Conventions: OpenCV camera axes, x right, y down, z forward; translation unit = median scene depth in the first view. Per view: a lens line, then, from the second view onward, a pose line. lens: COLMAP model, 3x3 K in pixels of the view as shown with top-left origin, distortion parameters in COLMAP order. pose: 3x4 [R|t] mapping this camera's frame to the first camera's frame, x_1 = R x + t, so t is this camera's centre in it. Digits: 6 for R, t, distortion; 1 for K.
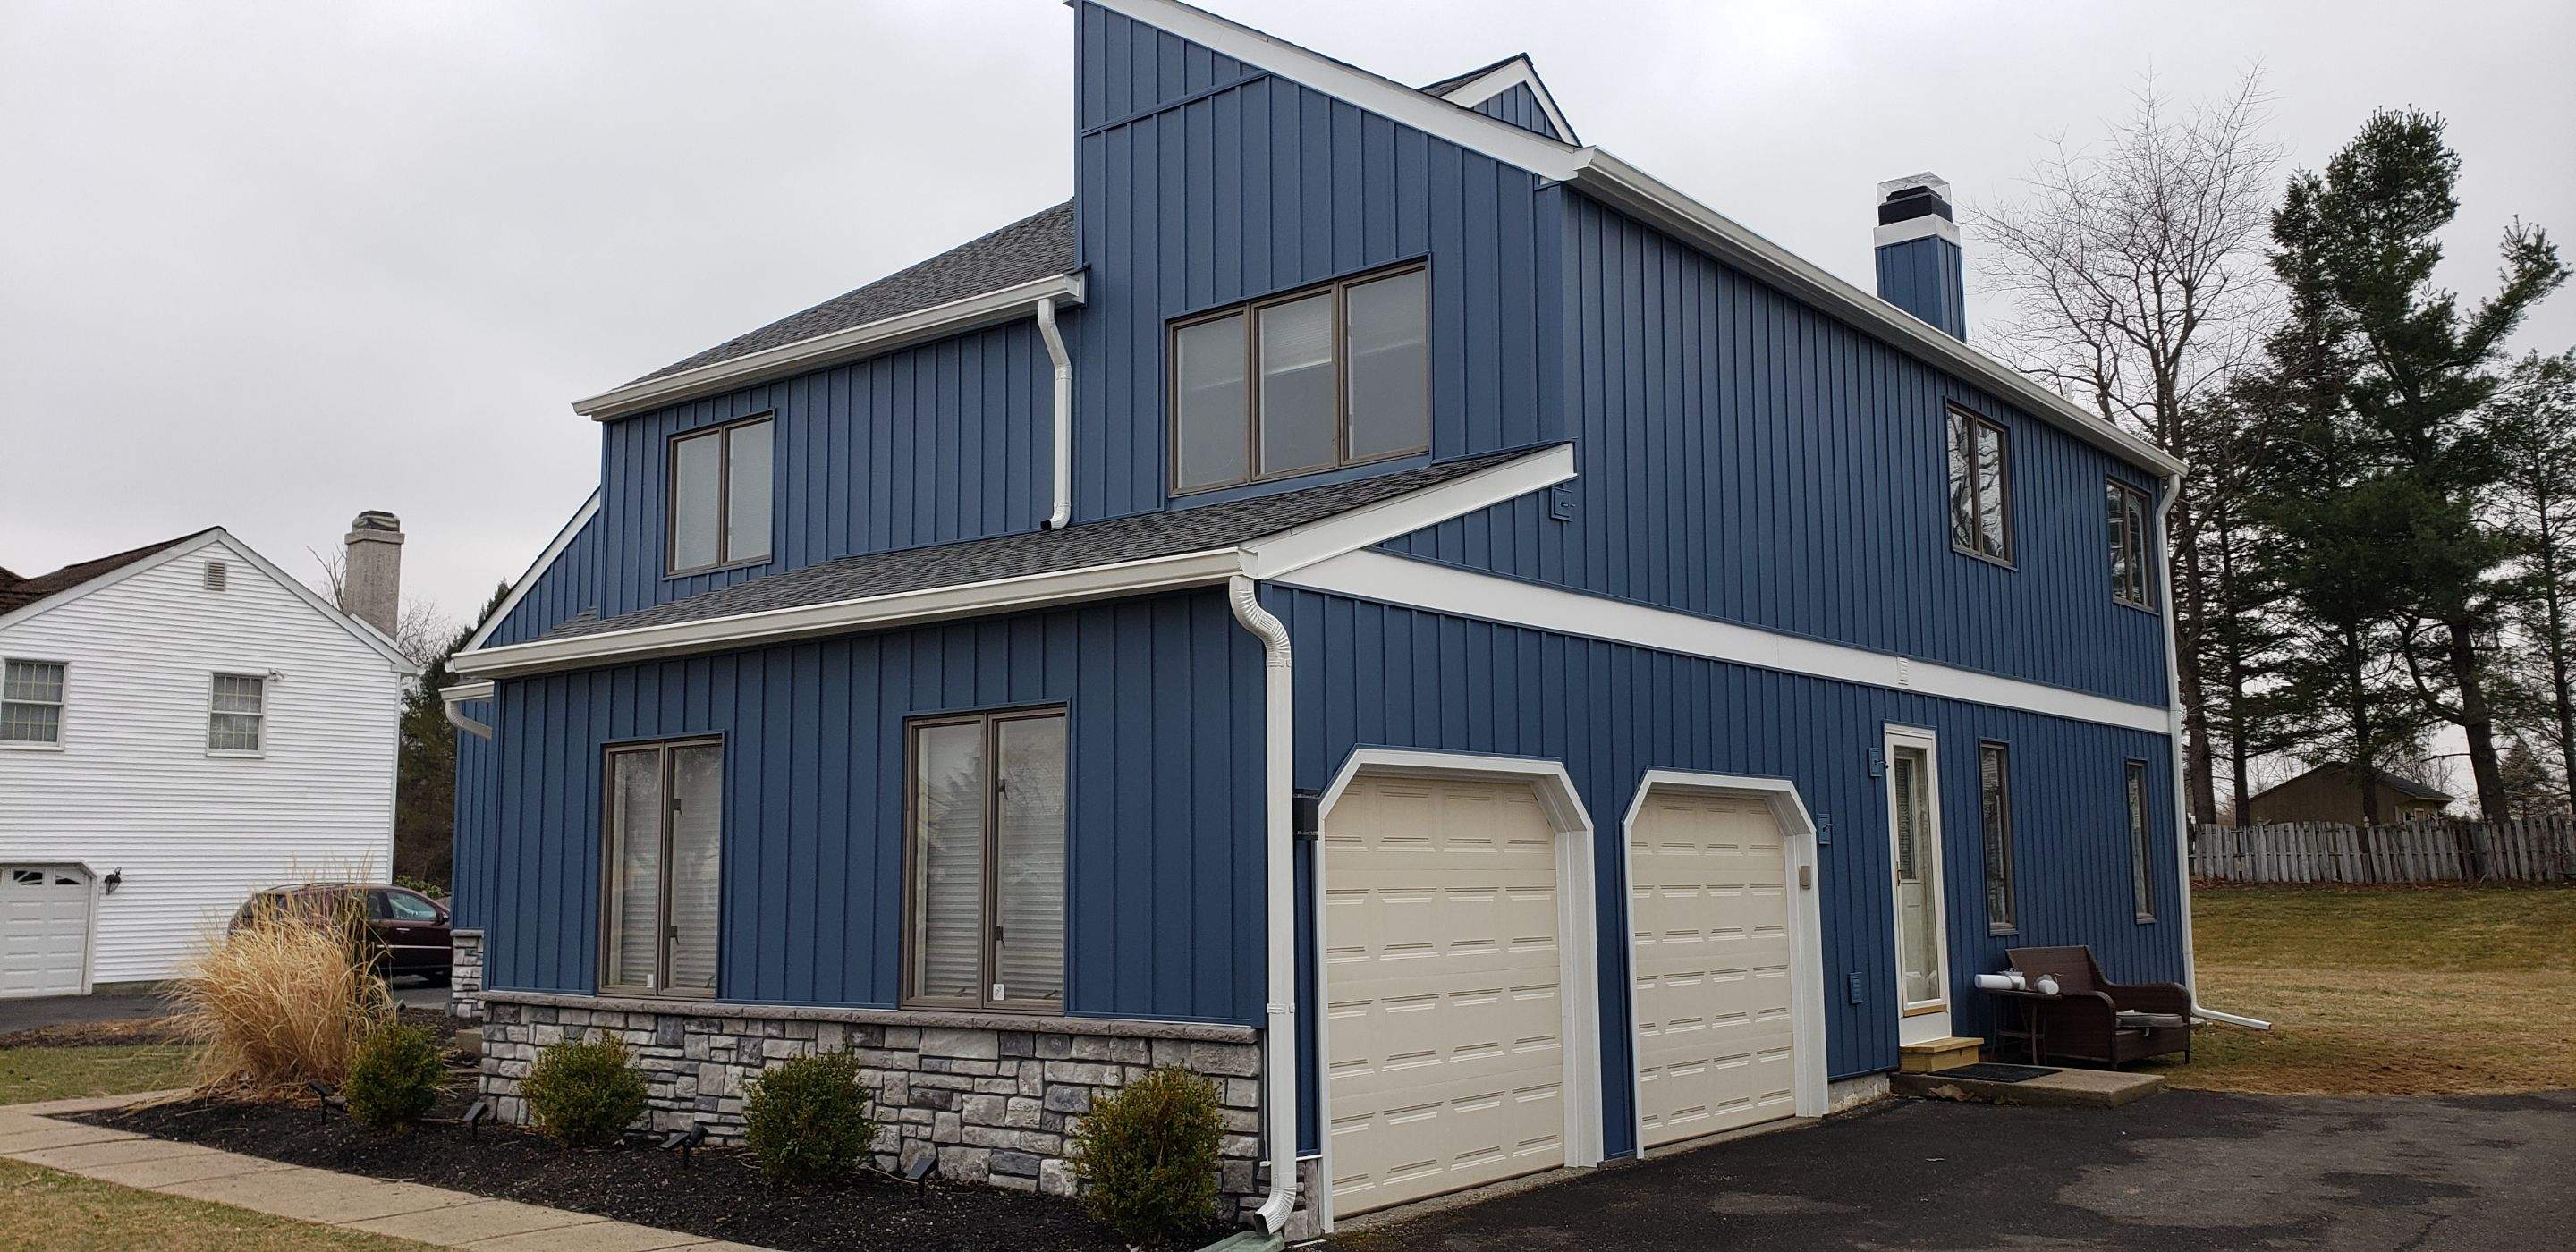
lens RADIAL K [[2029.6, 0, 1294.1], [0, 2029.6, 617.1], [0, 0, 1]] dist [0.207222, -0.548791]
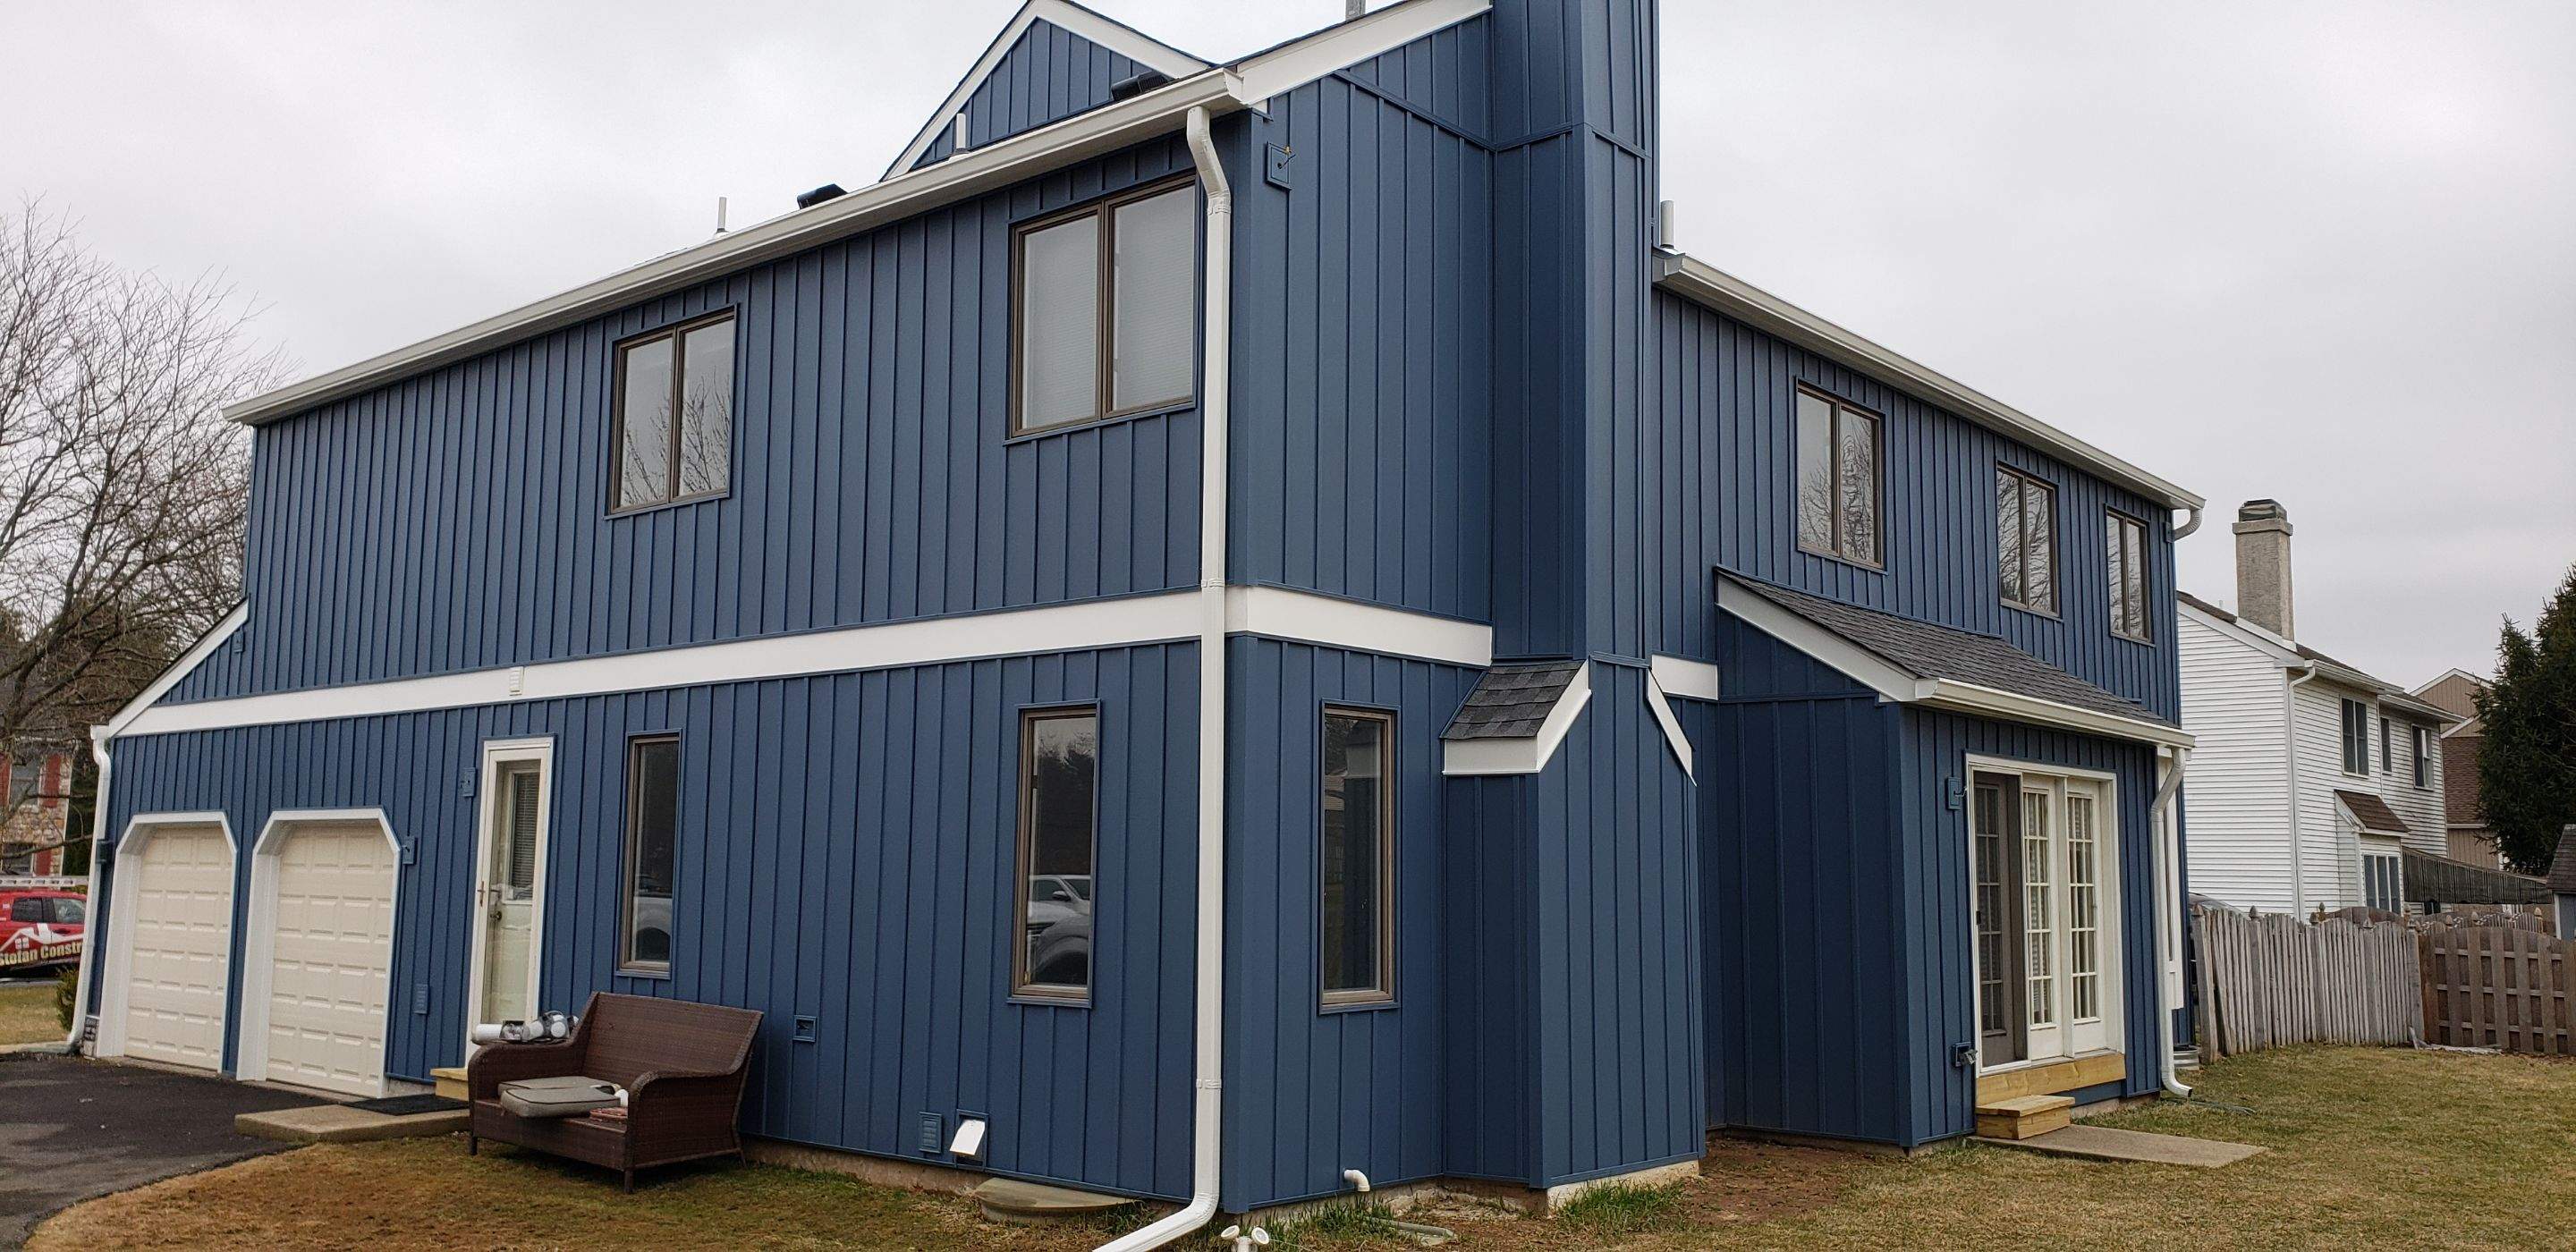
lens RADIAL K [[2029.6, 0, 1294.1], [0, 2029.6, 617.1], [0, 0, 1]] dist [0.207222, -0.548791]
pose [[-0.018638, -0.117913, -0.992849, 1.394473], [0.118232, 0.985794, -0.119295, 0.172636], [0.992811, -0.119610, -0.004432, 1.528583]]
